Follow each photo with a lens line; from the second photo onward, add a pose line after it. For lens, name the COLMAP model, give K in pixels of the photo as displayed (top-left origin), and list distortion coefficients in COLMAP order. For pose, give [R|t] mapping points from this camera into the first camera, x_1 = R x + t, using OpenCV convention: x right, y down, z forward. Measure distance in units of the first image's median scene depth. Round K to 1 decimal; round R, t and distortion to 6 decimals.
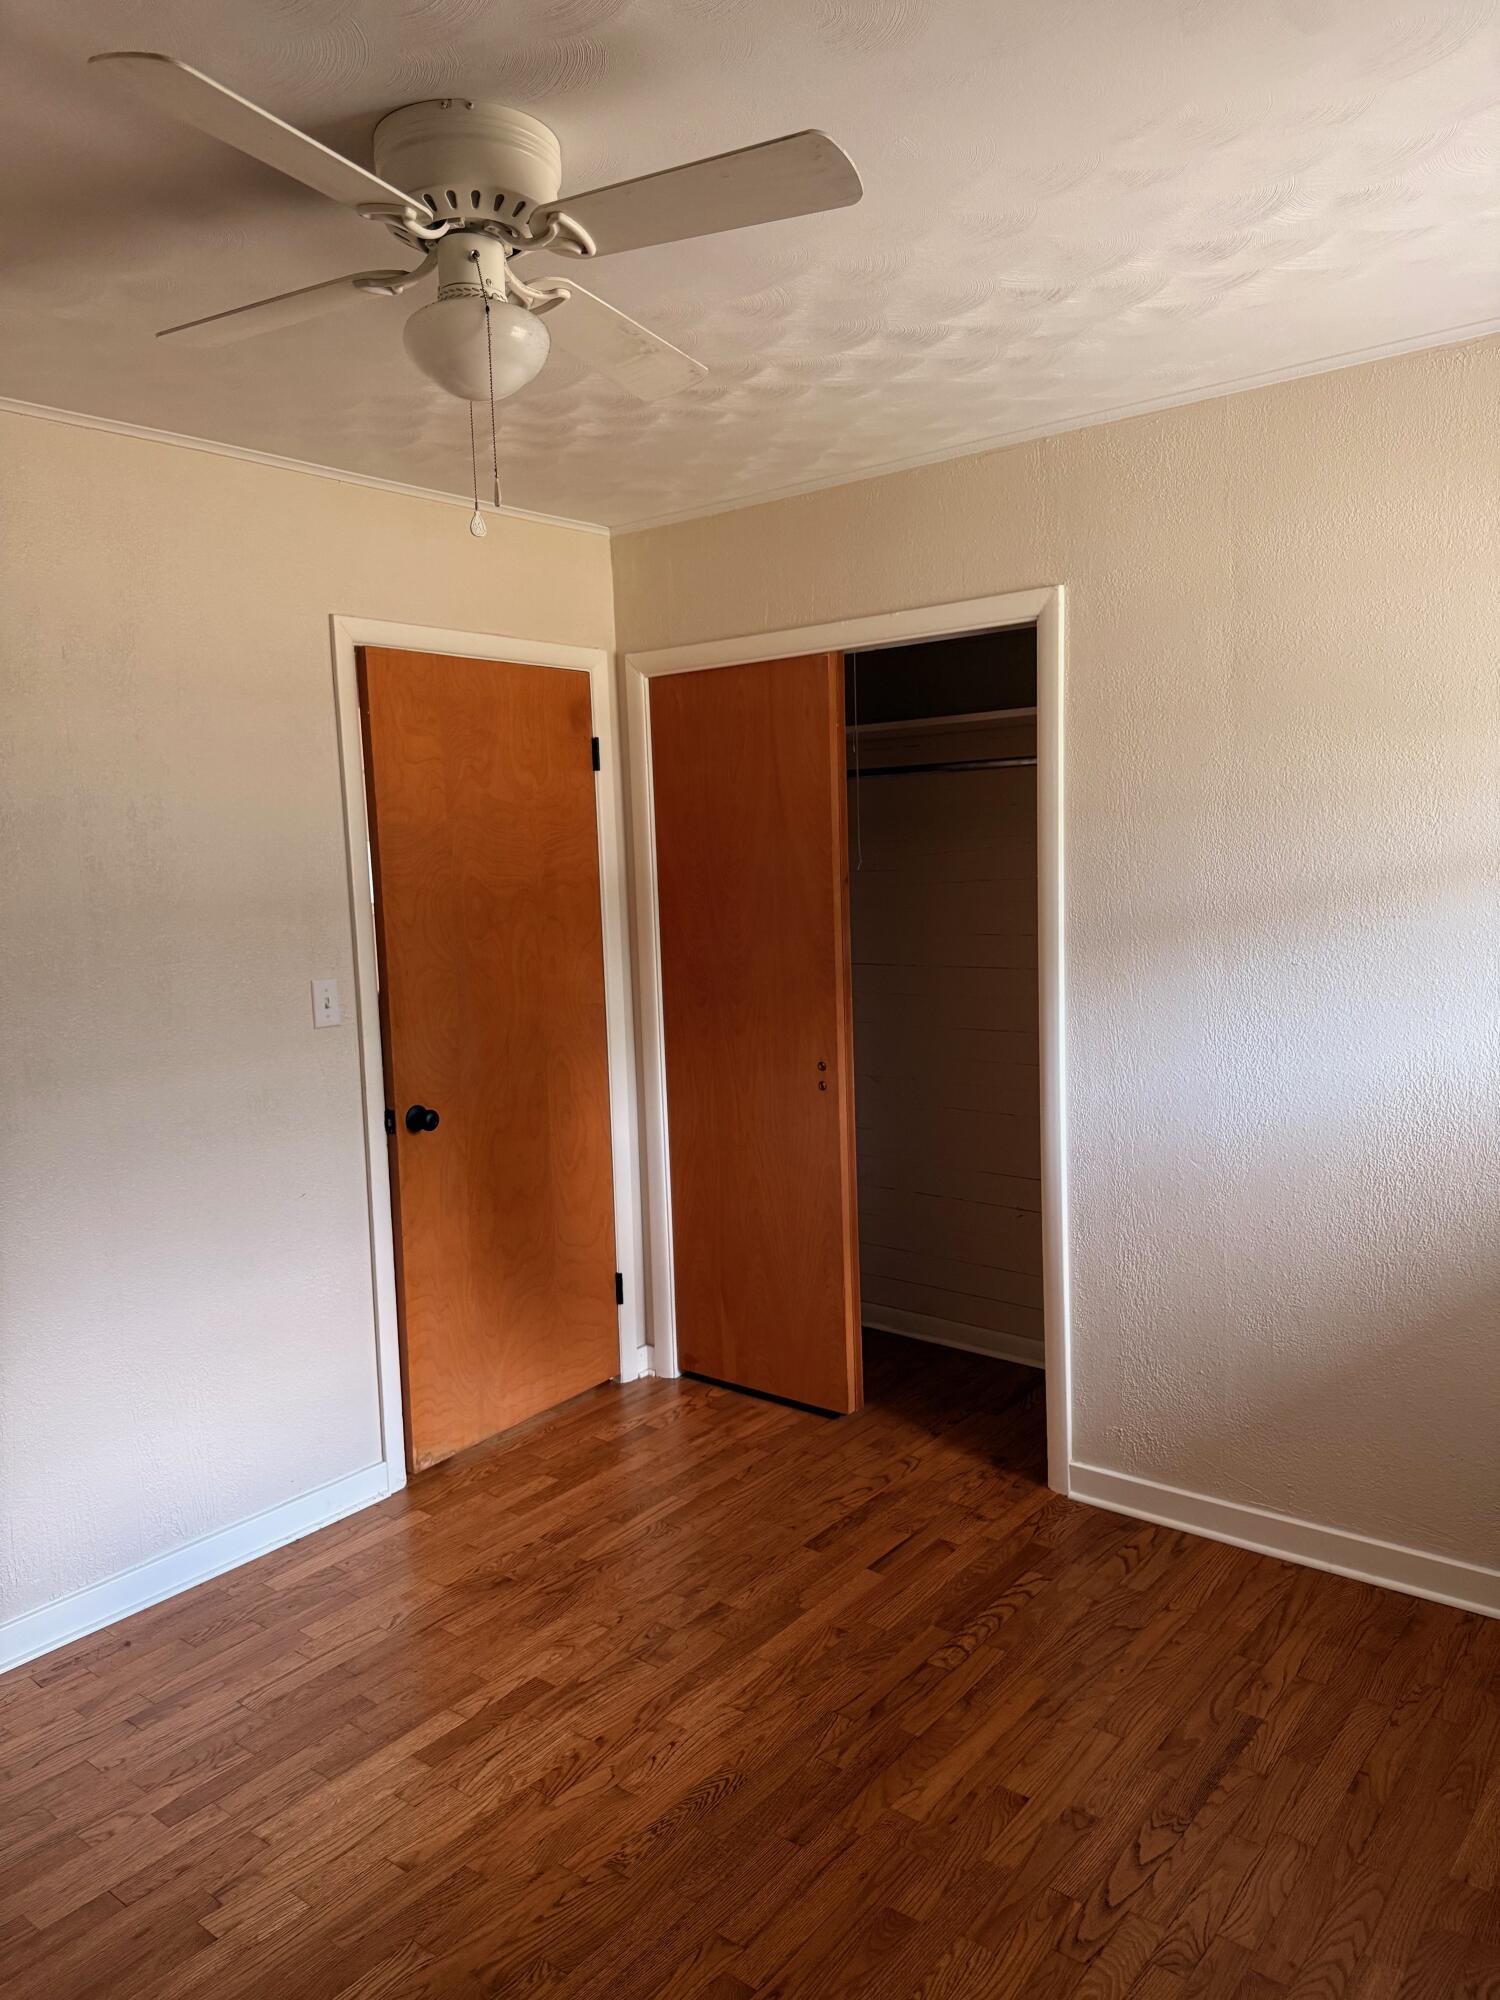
lens RADIAL K [[1429.2, 0, 750.0], [0, 1429.2, 1000.0], [0, 0, 1]] dist [0.041817, -0.027956]
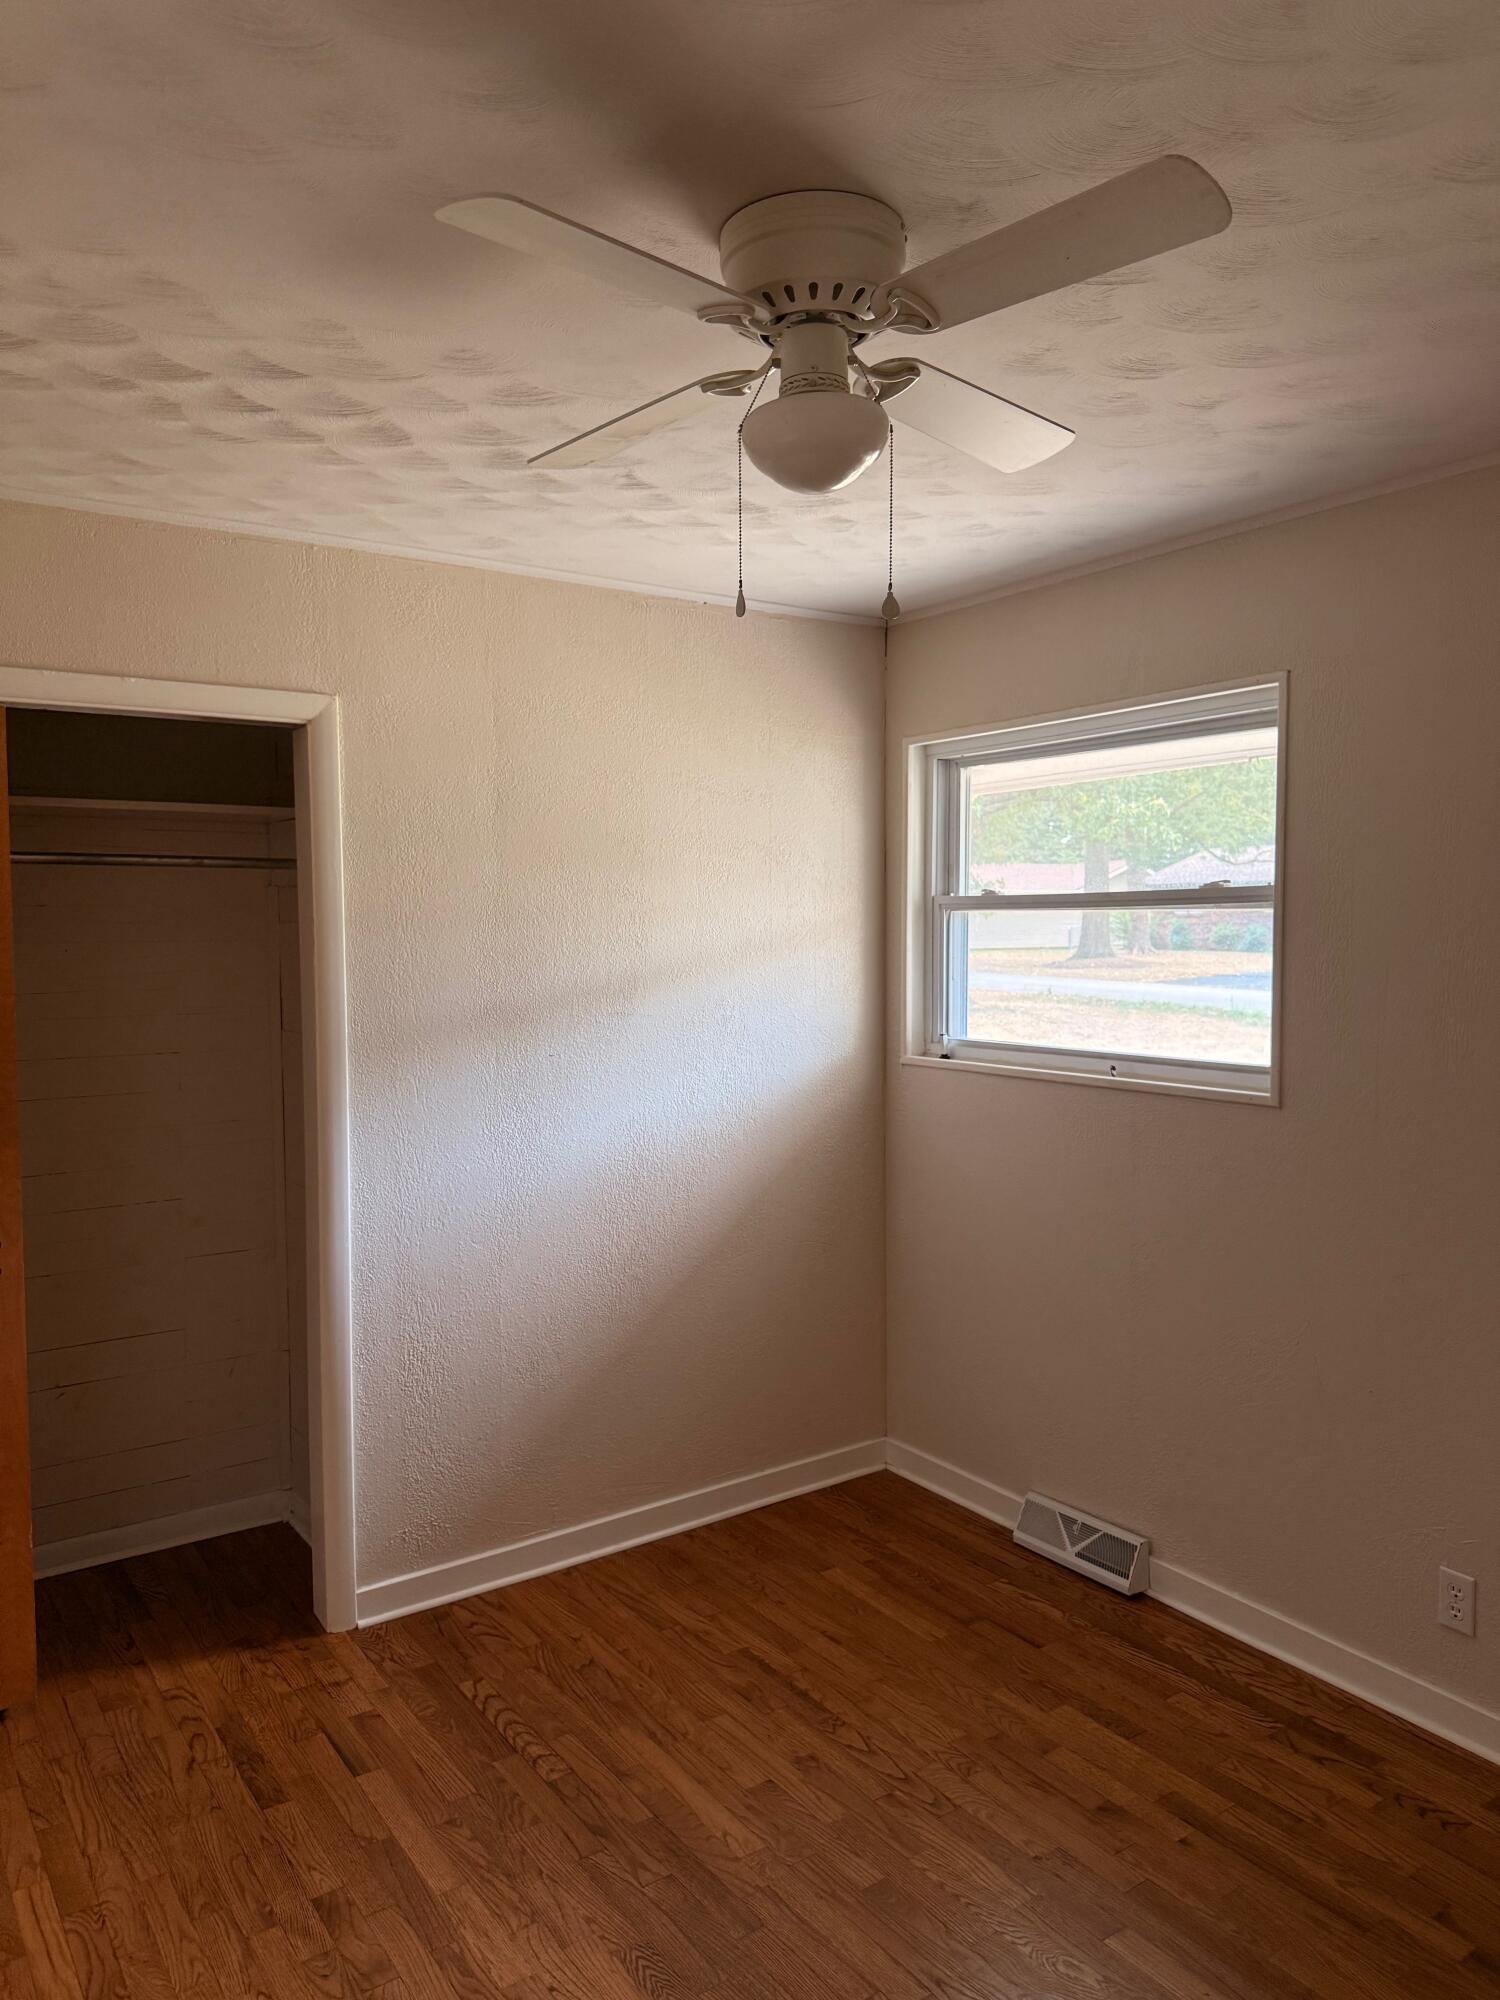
lens RADIAL K [[1429.2, 0, 750.0], [0, 1429.2, 1000.0], [0, 0, 1]] dist [0.041817, -0.027956]
pose [[0.289322, -0.020059, 0.957022, -0.726653], [0.100124, 0.994930, -0.009416, -0.043928], [-0.951981, 0.098545, 0.289864, 0.504655]]
